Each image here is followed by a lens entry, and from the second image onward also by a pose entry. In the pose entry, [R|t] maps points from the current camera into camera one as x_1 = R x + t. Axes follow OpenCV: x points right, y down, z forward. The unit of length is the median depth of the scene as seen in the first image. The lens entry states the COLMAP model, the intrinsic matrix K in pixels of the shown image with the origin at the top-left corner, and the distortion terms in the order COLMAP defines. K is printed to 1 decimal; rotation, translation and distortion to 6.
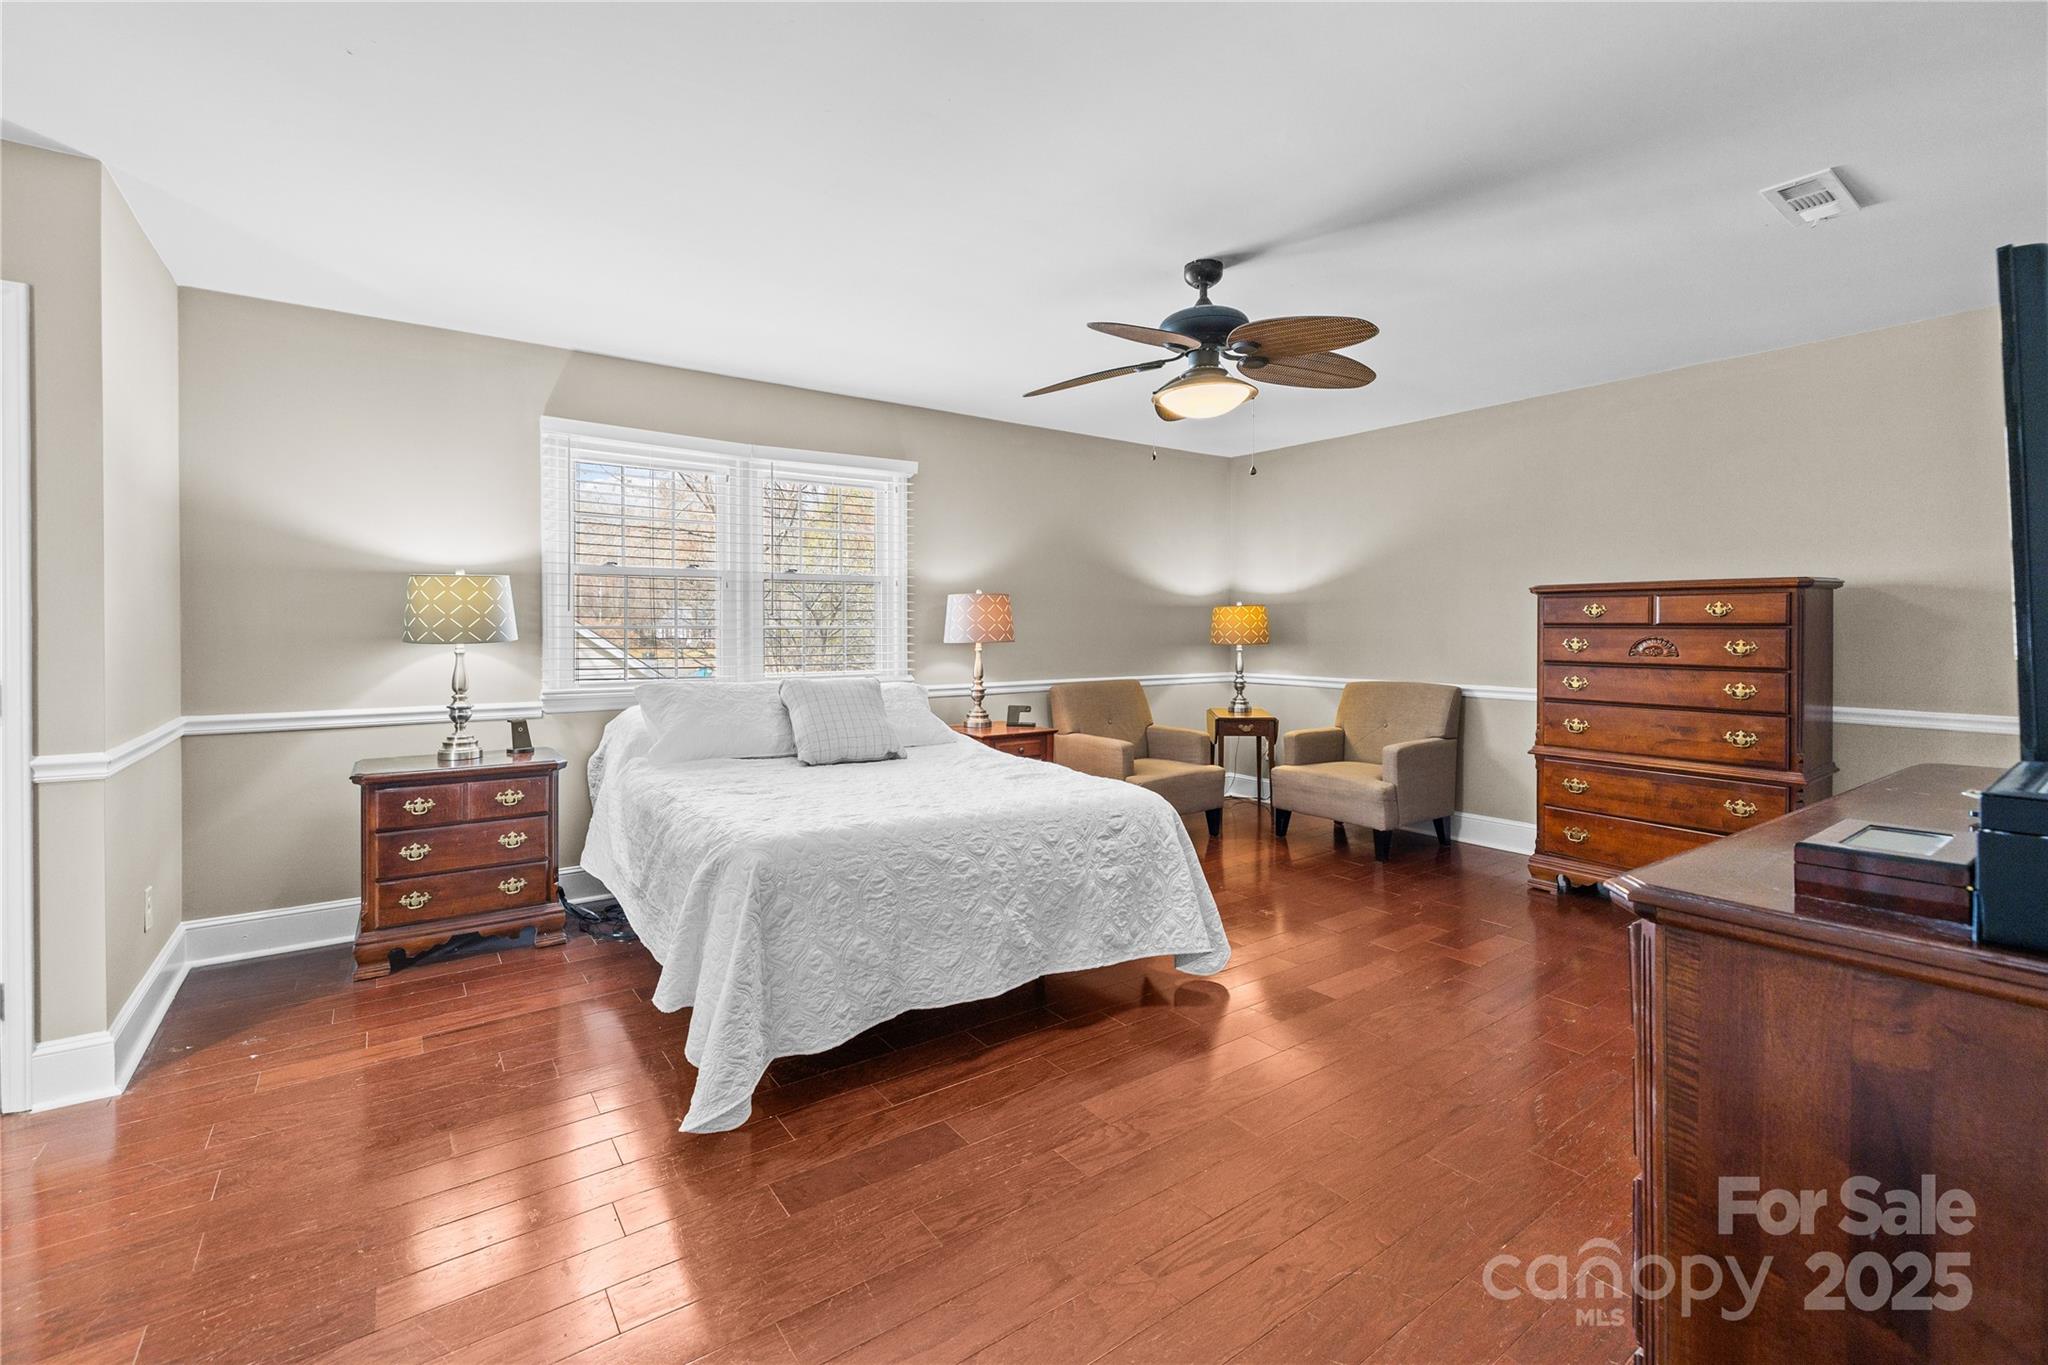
lens RADIAL K [[876.6, 0, 1019.0], [0, 876.6, 614.3], [0, 0, 1]] dist [0.000119, 0.000088]
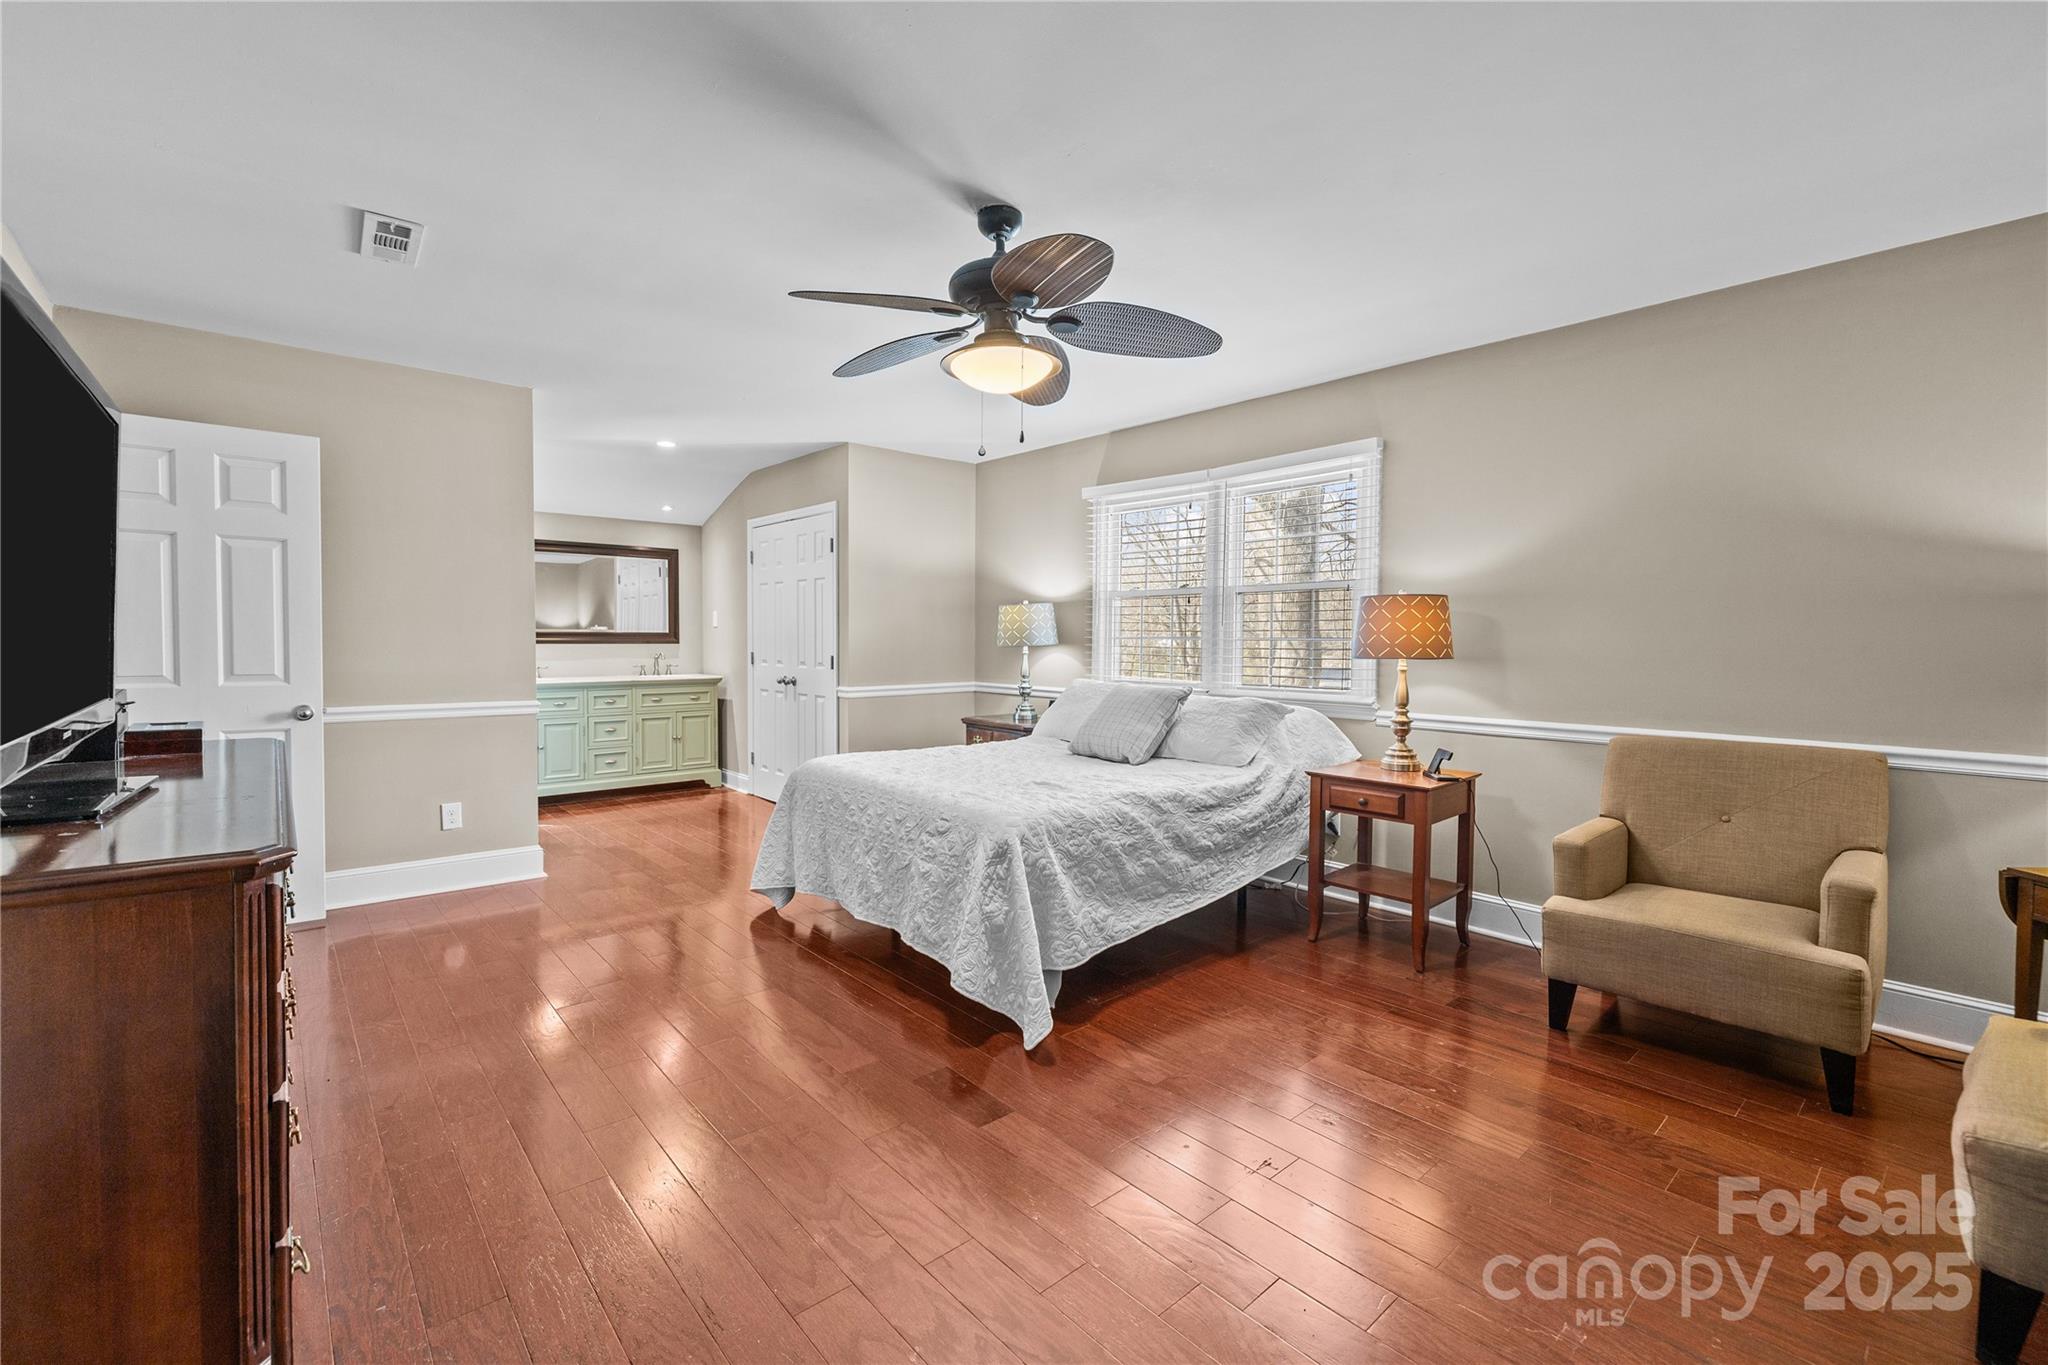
lens RADIAL K [[873.3, 0, 1019.7], [0, 873.3, 668.6], [0, 0, 1]] dist [-0.000482, -0.000007]
pose [[0.094291, 0.028760, -0.995129, 0.823293], [0.002939, 0.999570, 0.029167, 0.021678], [0.995540, -0.005675, 0.094166, 0.734739]]
